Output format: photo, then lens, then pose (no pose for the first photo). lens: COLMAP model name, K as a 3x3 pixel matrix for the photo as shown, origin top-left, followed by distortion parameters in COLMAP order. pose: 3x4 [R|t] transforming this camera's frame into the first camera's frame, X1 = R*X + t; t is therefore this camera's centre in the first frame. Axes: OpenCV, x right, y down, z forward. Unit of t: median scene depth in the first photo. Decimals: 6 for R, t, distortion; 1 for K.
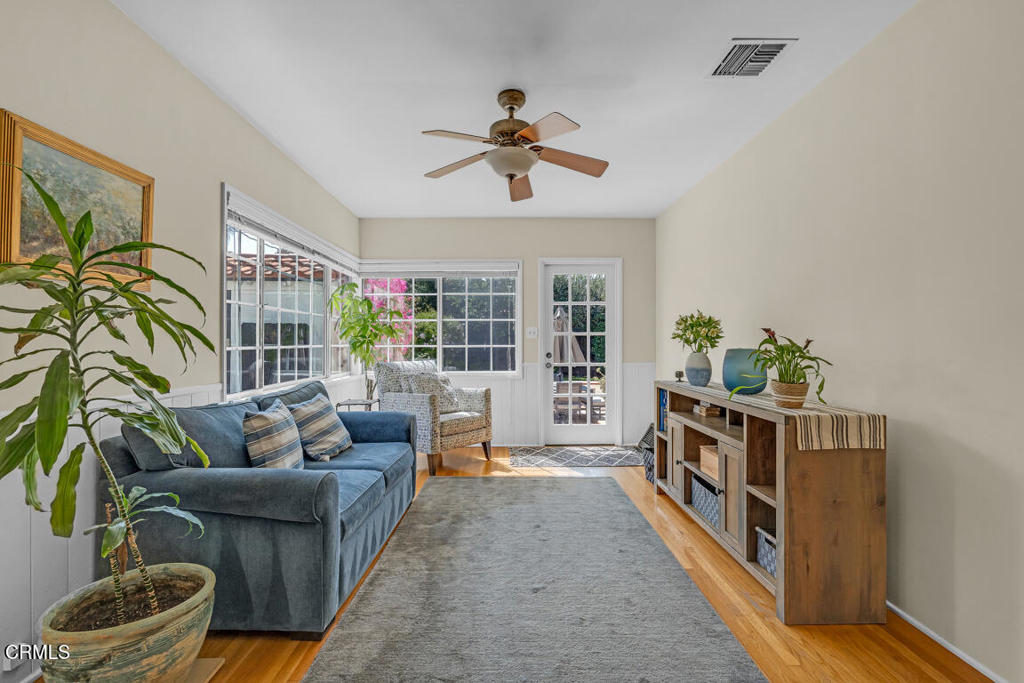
lens RADIAL K [[449.9, 0, 511.0], [0, 449.9, 341.1], [0, 0, 1]] dist [-0.006636, 0.000487]
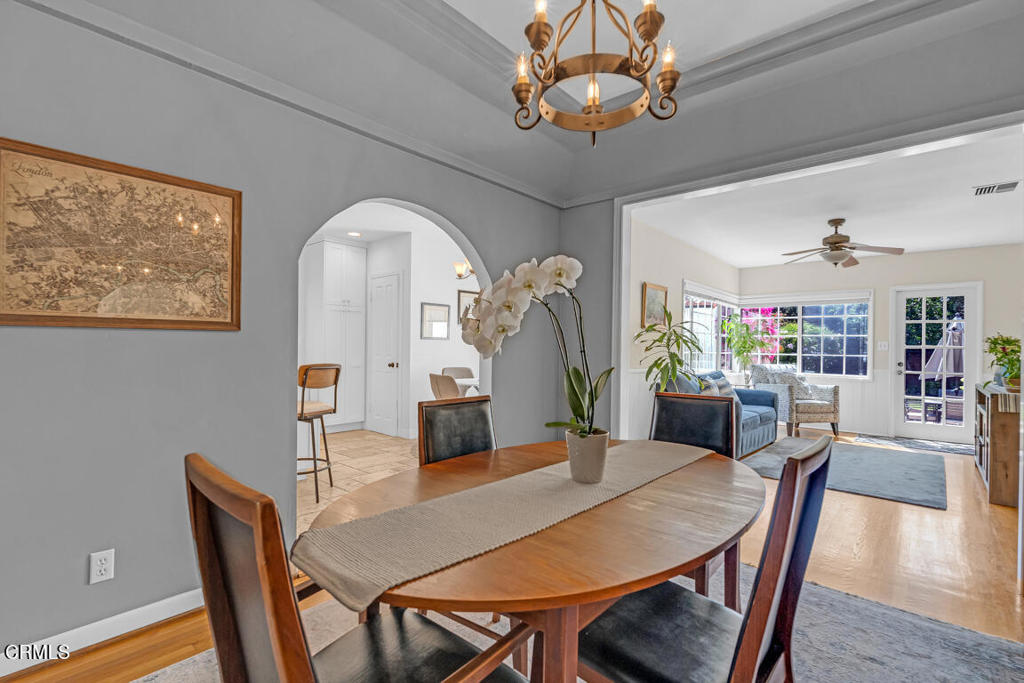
lens RADIAL K [[487.7, 0, 513.5], [0, 487.7, 342.4], [0, 0, 1]] dist [0.002661, -0.000232]
pose [[0.753916, 0.007188, -0.656932, 0.178557], [-0.016312, 0.999837, -0.007779, -0.000703], [0.656769, 0.016581, 0.753910, -0.767663]]
